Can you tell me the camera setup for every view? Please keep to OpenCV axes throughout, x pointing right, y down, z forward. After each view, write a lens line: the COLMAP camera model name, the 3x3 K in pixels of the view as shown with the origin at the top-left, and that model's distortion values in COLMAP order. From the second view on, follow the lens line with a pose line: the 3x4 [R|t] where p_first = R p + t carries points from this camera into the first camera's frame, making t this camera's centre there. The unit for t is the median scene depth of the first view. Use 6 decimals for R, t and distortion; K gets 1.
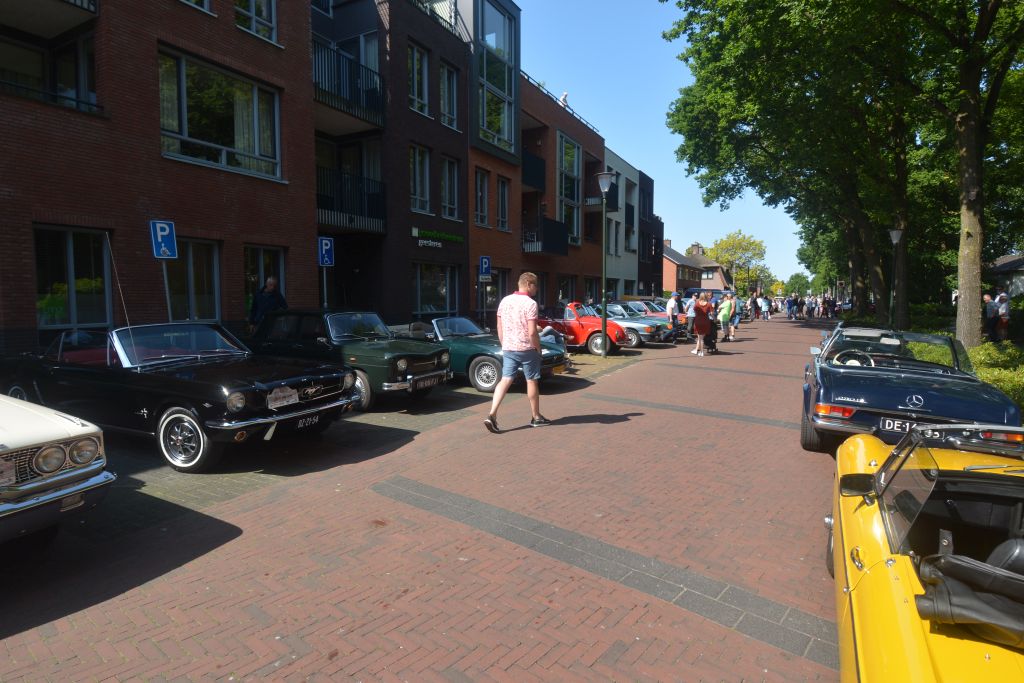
lens RADIAL K [[553.4, 0, 496.9], [0, 553.4, 330.6], [0, 0, 1]] dist [0.003221, -0.016603]
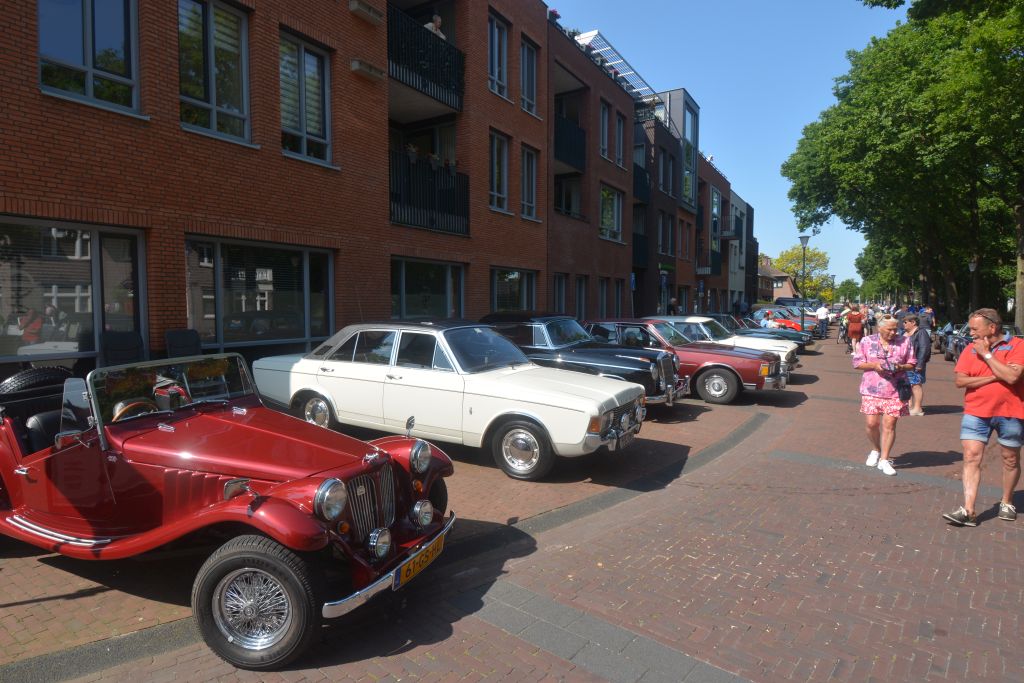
lens RADIAL K [[550.0, 0, 490.8], [0, 550.0, 339.0], [0, 0, 1]] dist [0.005808, -0.016113]
pose [[0.997963, 0.002964, -0.063726, -0.361496], [-0.002647, 0.999984, 0.005056, 0.019507], [0.063740, -0.004877, 0.997955, -0.424015]]
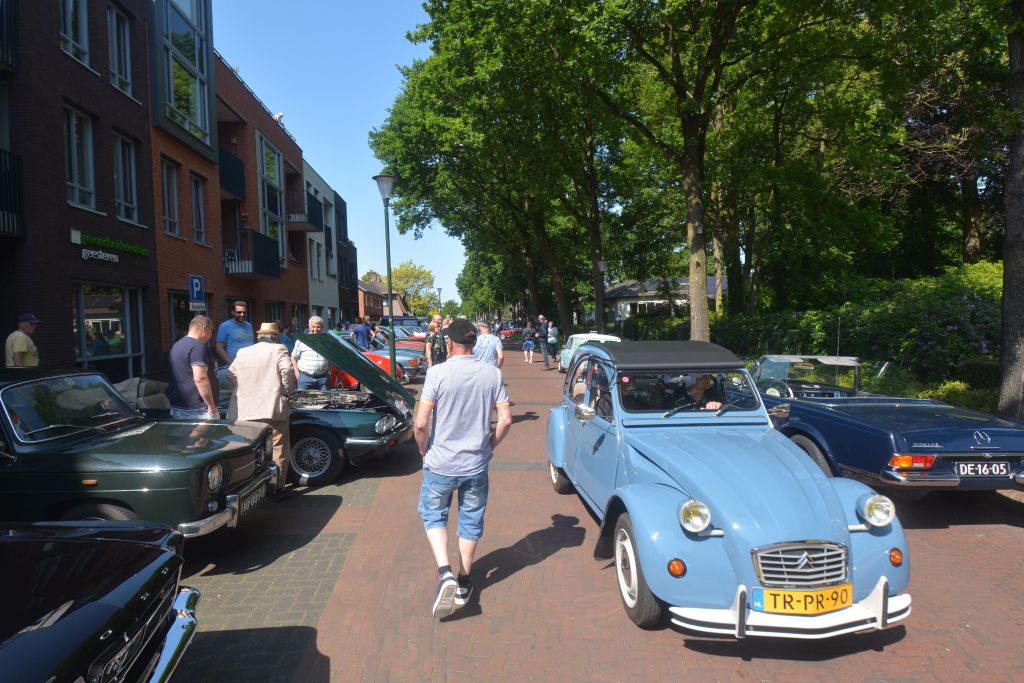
lens RADIAL K [[550.0, 0, 490.8], [0, 550.0, 339.0], [0, 0, 1]] dist [0.005808, -0.016113]
pose [[0.833723, -0.040432, 0.550701, -0.068180], [0.059103, 0.998120, -0.016196, -0.011622], [-0.549011, 0.046052, 0.834545, 0.130447]]
